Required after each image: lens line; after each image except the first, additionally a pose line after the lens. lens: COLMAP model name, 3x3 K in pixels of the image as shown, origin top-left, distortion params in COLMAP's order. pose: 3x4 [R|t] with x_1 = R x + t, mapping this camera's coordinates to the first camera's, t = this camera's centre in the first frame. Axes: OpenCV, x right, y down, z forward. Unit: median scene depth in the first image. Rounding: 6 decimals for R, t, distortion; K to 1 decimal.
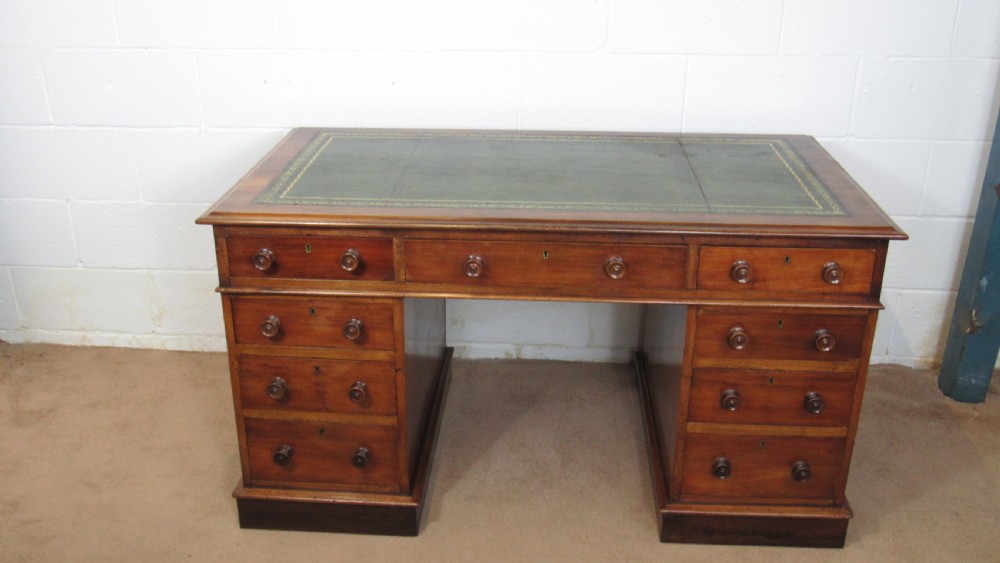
lens RADIAL K [[926.9, 0, 500.0], [0, 926.9, 281.5], [0, 0, 1]] dist [-0.048376, 0.016552]
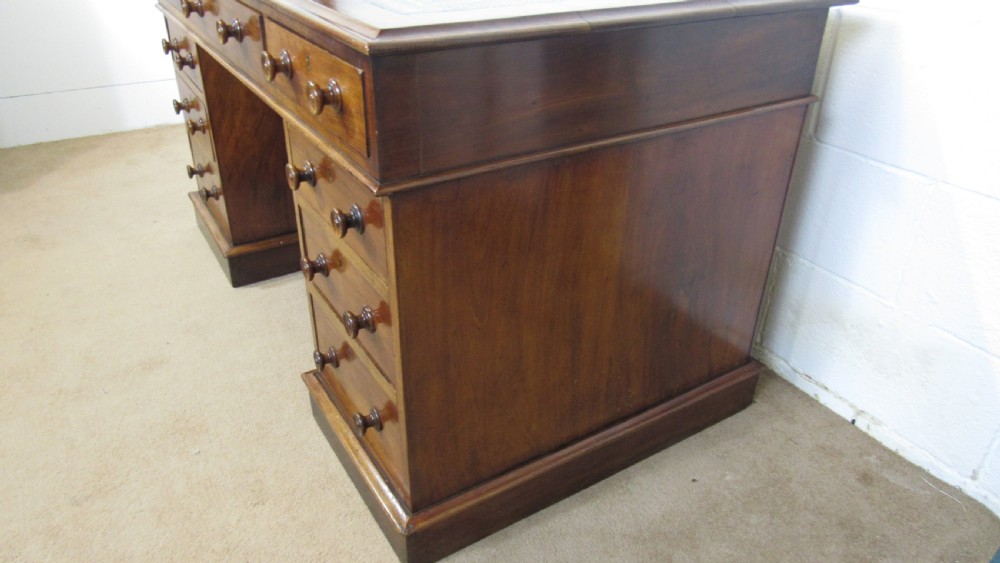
lens RADIAL K [[714.4, 0, 500.0], [0, 714.4, 281.5], [0, 0, 1]] dist [-0.028347, 0.007792]
pose [[0.578875, 0.416296, -0.701143, 0.715871], [-0.342155, 0.904507, 0.254553, -0.050965], [0.740158, 0.092545, 0.666034, 0.728666]]
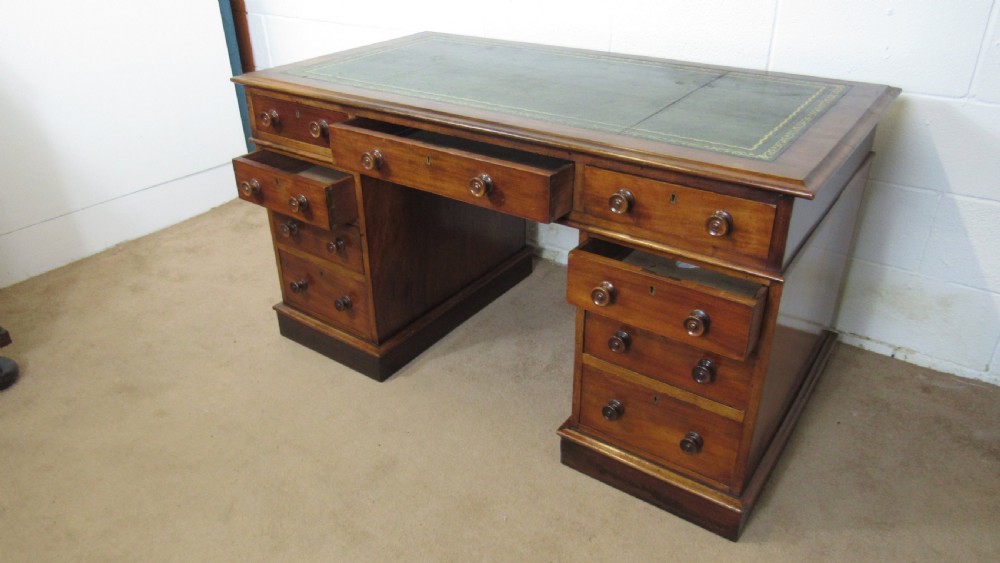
lens RADIAL K [[714.4, 0, 500.0], [0, 714.4, 281.5], [0, 0, 1]] dist [-0.028347, 0.007792]
pose [[0.848591, 0.244369, -0.469230, 0.464989], [-0.196224, 0.969049, 0.149802, -0.014890], [0.491313, -0.035047, 0.870277, 0.310557]]
